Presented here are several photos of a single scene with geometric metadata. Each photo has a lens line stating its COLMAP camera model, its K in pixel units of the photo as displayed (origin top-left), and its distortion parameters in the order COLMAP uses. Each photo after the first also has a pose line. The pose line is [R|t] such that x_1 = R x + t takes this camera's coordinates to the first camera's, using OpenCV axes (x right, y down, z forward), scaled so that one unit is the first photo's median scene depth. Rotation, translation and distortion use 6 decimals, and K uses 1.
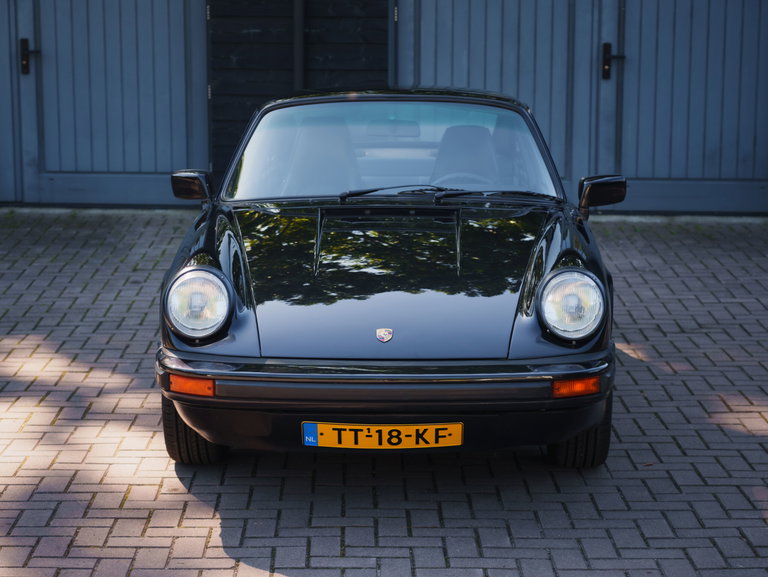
lens RADIAL K [[1952.1, 0, 384.0], [0, 1952.1, 288.5], [0, 0, 1]] dist [0.039961, 0.674395]
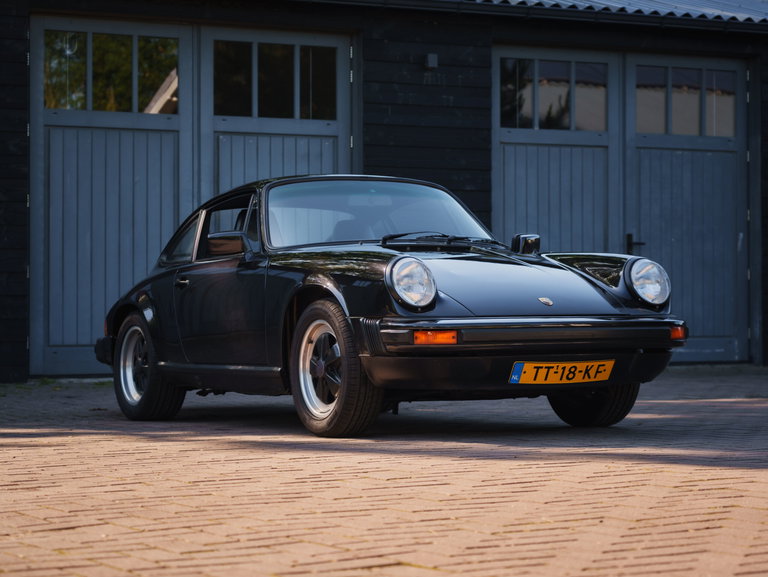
lens RADIAL K [[1952.1, 0, 384.0], [0, 1952.1, 288.5], [0, 0, 1]] dist [0.039961, 0.674395]
pose [[0.866023, -0.001543, 0.500002, -0.762441], [0.095029, 0.982277, -0.161562, 0.220051], [-0.490891, 0.187431, 0.850820, -0.080497]]
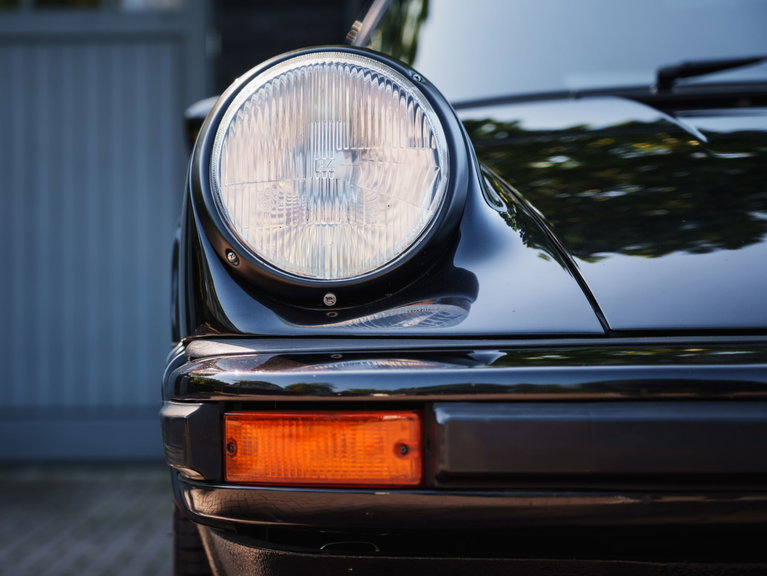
lens RADIAL K [[1949.6, 0, 383.5], [0, 1949.6, 288.0], [0, 0, 1]] dist [0.039961, 0.674395]
pose [[0.999784, -0.008960, 0.018741, -0.094219], [0.012727, 0.977252, -0.211699, 0.079950], [-0.016418, 0.211892, 0.977155, 0.759255]]
